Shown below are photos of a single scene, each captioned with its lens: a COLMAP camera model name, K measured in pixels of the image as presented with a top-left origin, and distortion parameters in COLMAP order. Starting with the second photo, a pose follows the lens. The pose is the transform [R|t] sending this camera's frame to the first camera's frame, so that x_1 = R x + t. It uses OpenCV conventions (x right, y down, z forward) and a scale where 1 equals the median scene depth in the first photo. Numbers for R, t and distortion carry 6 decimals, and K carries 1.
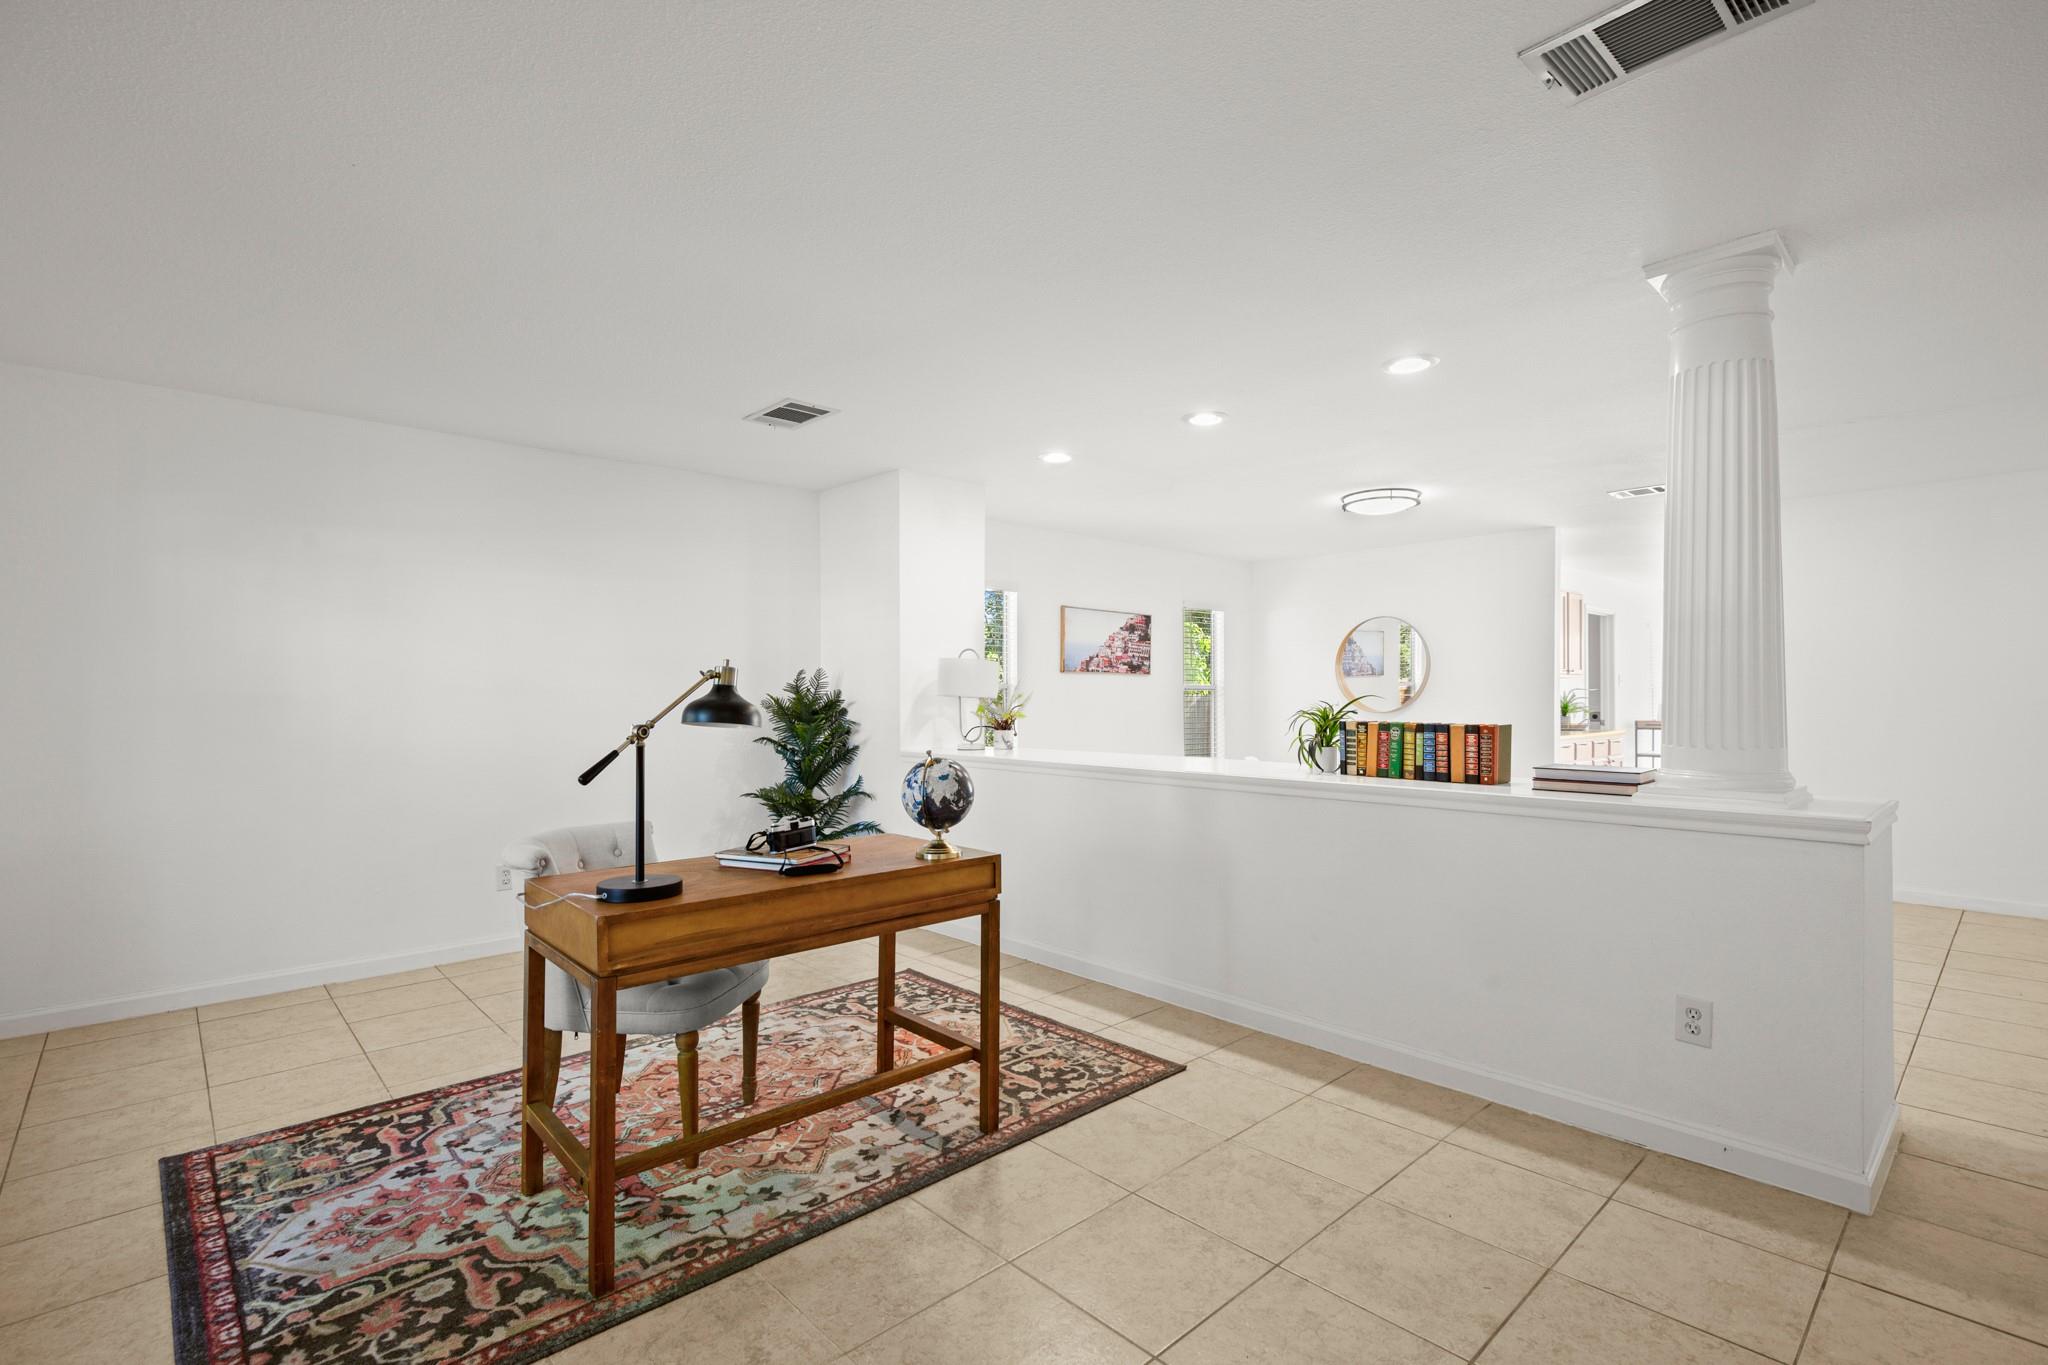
lens RADIAL K [[947.6, 0, 1032.0], [0, 947.6, 686.2], [0, 0, 1]] dist [0.002096, -0.000738]
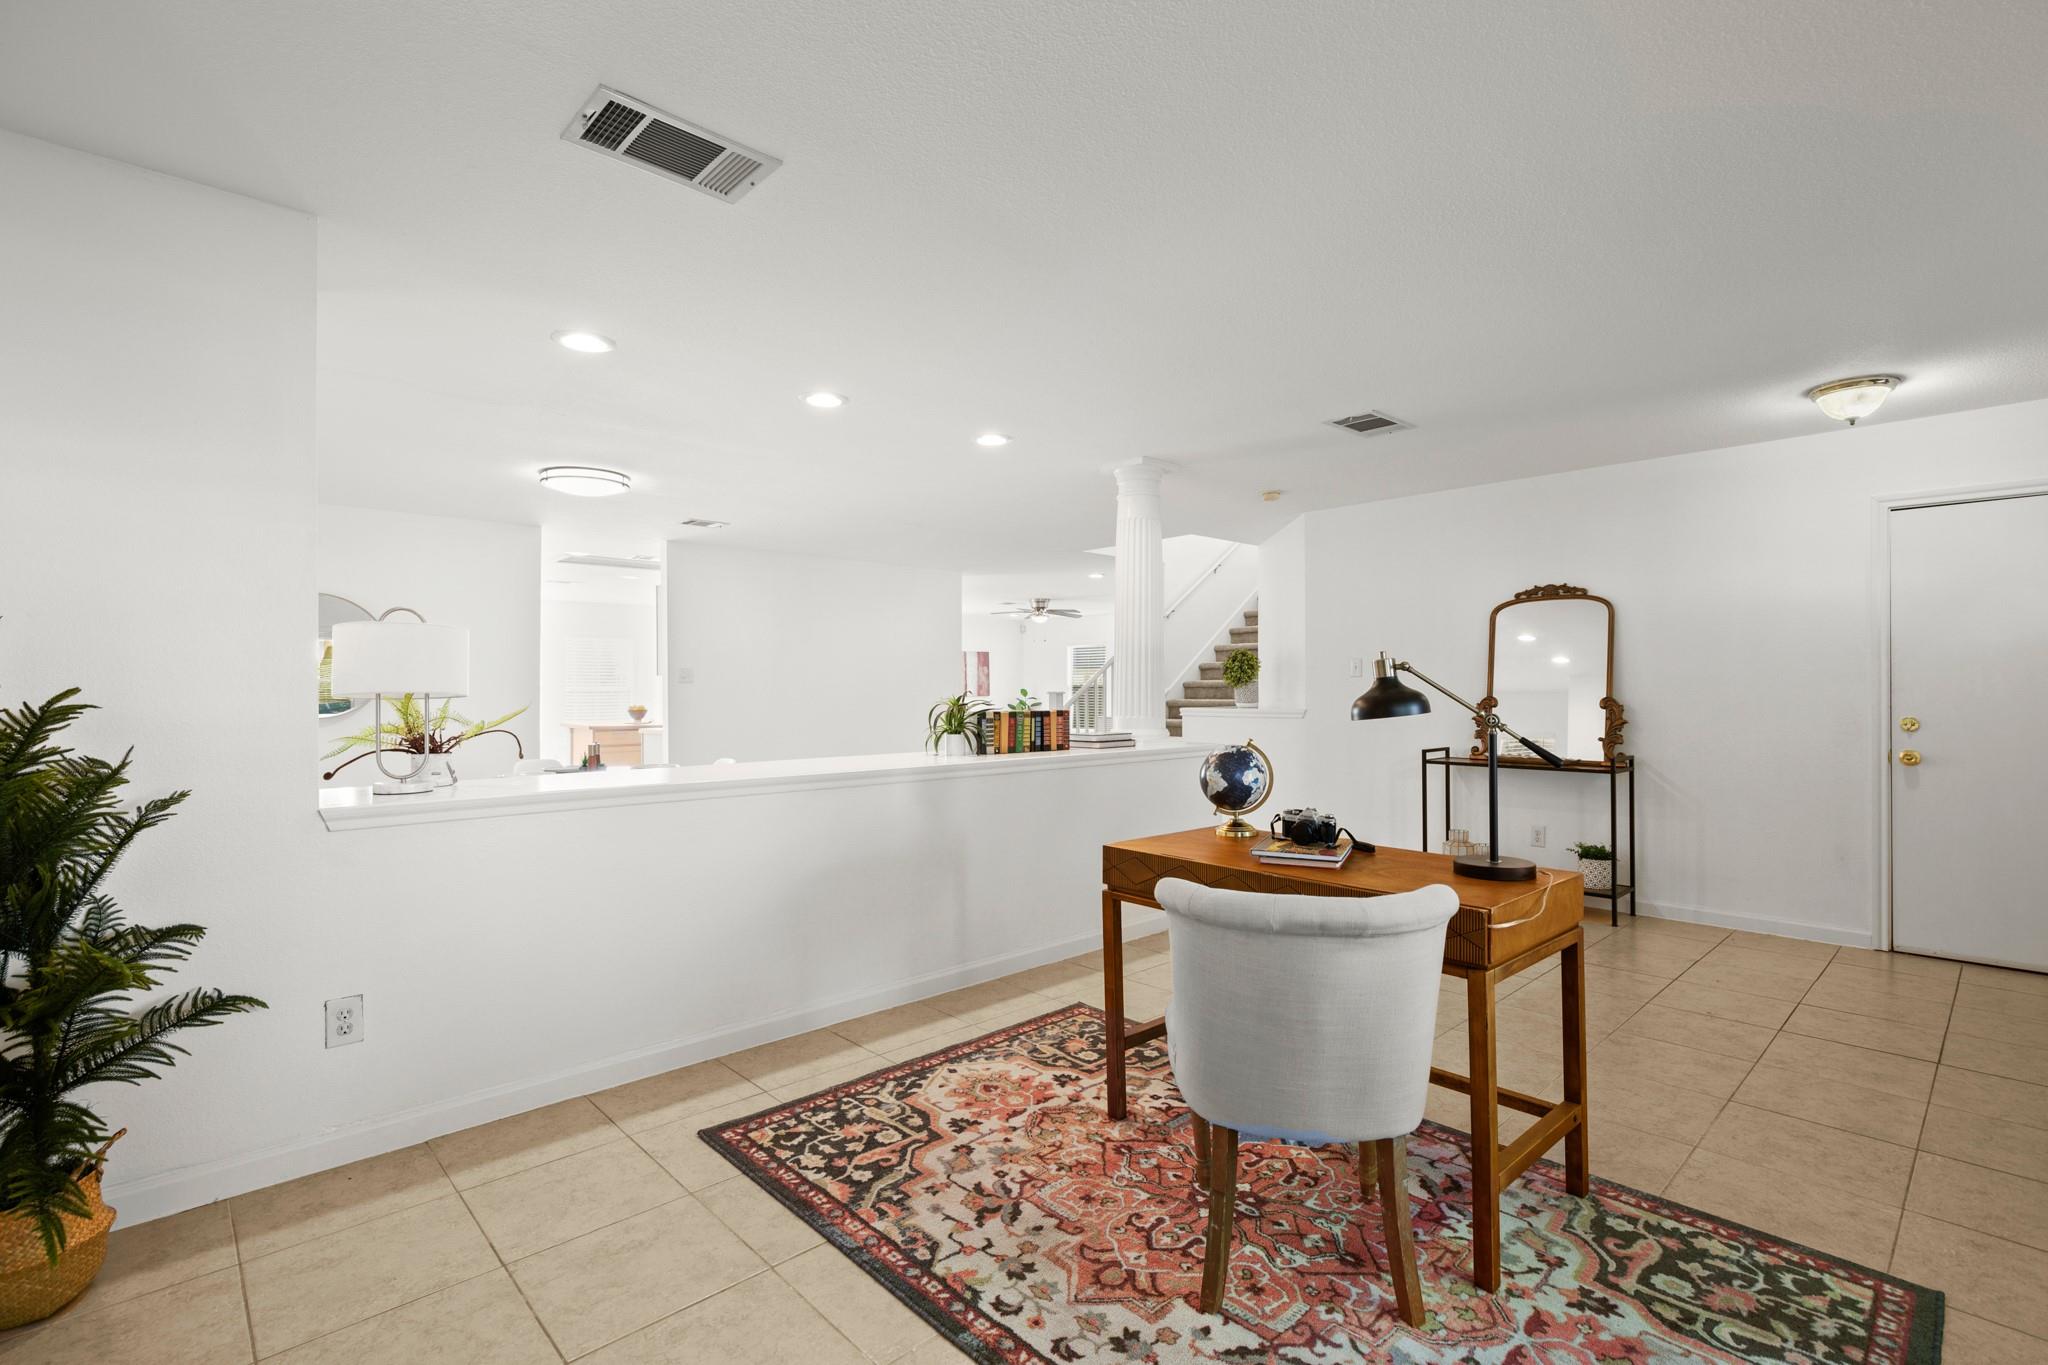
lens RADIAL K [[947.6, 0, 1043.2], [0, 947.6, 684.9], [0, 0, 1]] dist [0.002096, -0.000738]
pose [[-0.017990, 0.008571, 0.999801, -1.414704], [-0.003805, 0.999955, -0.008641, 0.019451], [-0.999831, -0.003960, -0.017957, 1.470738]]
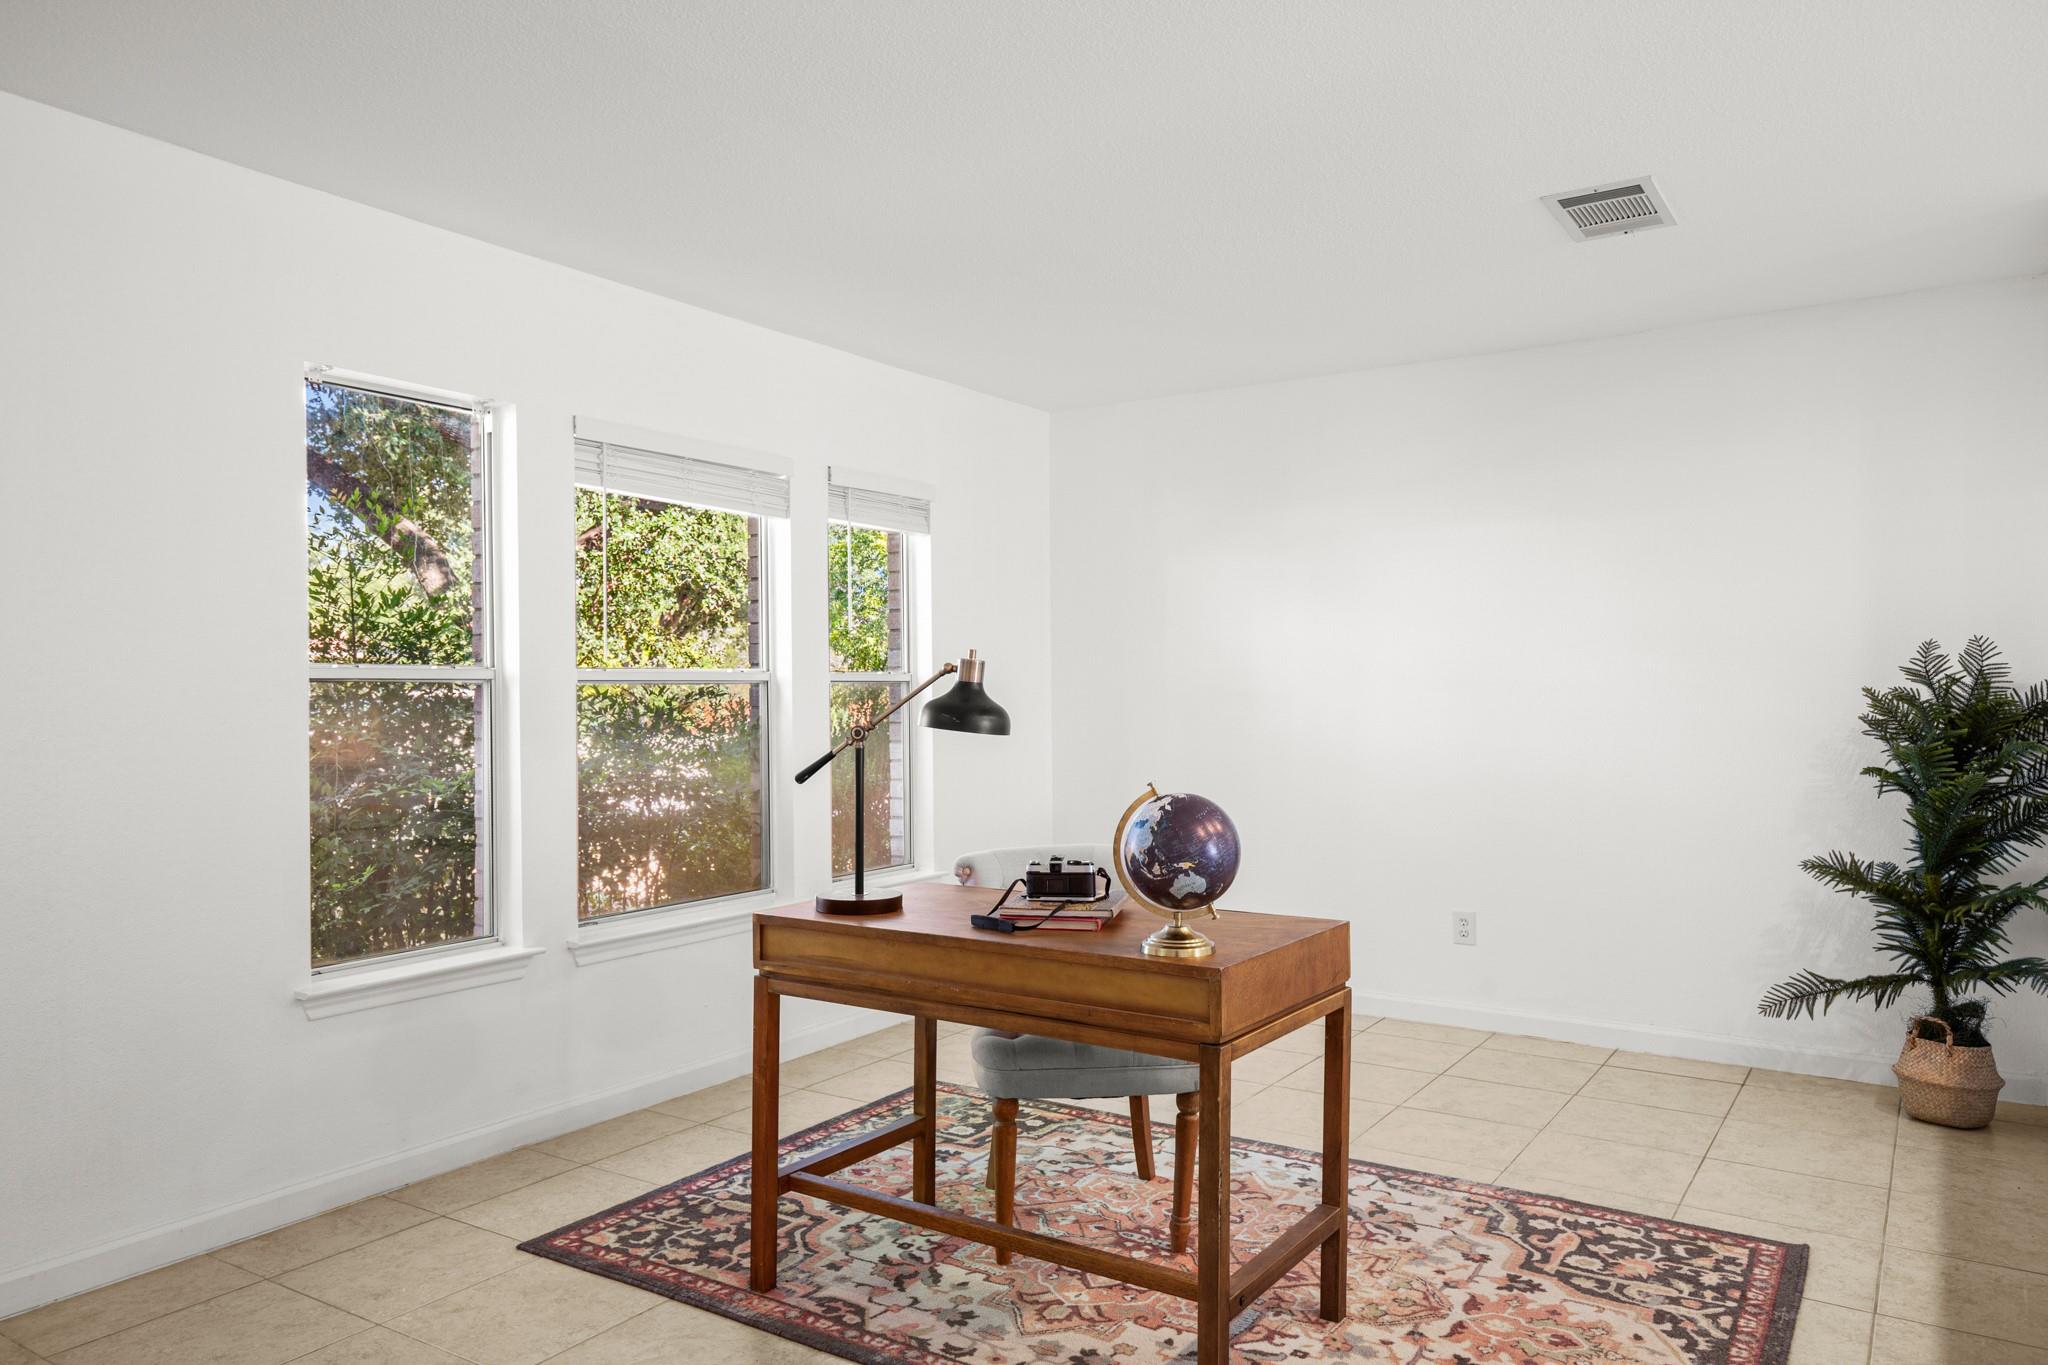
lens RADIAL K [[1371.2, 0, 1028.2], [0, 1371.2, 690.2], [0, 0, 1]] dist [0.029516, 0.001603]
pose [[0.232543, 0.002932, -0.972582, 0.897129], [0.010815, 0.999926, 0.005601, 0.000375], [0.972526, -0.011821, 0.232494, 0.821738]]
